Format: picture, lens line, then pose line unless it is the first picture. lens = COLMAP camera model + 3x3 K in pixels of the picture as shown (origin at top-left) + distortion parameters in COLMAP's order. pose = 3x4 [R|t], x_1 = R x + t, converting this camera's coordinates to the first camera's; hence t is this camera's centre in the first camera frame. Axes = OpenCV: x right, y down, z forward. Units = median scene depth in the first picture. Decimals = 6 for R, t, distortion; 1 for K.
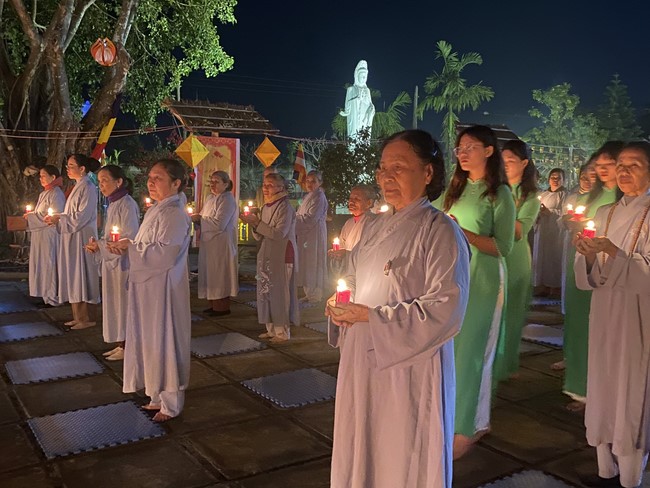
lens RADIAL K [[602.3, 0, 337.4], [0, 602.3, 243.0], [0, 0, 1]] dist [0.142064, -0.331275]
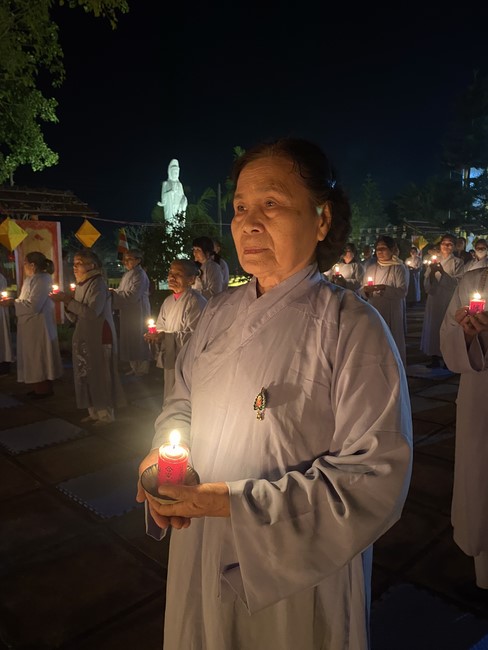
lens RADIAL K [[465.1, 0, 243.9], [0, 465.1, 305.0], [0, 0, 1]] dist [0.087211, -0.120818]
pose [[0.983285, -0.045325, 0.176340, 0.000702], [0.046911, 0.998887, -0.004831, -0.008809], [-0.175924, 0.013023, 0.984318, 0.129693]]
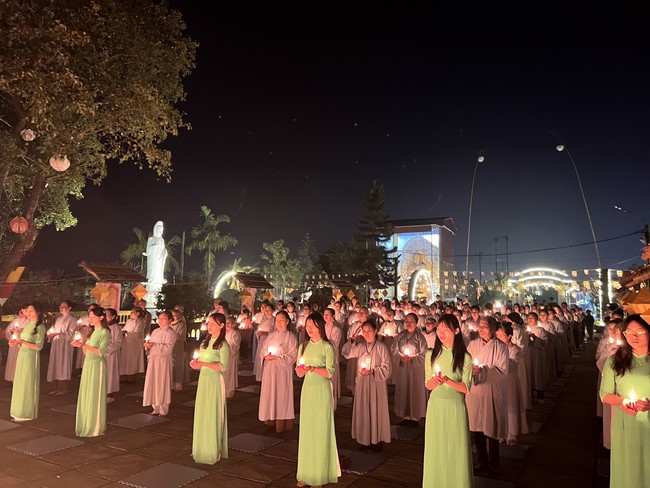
lens RADIAL K [[508.1, 0, 323.3], [0, 508.1, 236.2], [0, 0, 1]] dist [-0.003597, -0.002414]
pose [[0.894211, 0.051164, 0.444711, -0.261129], [0.039019, 0.980757, -0.191293, -0.003949], [-0.445941, 0.188408, 0.875008, -0.488802]]
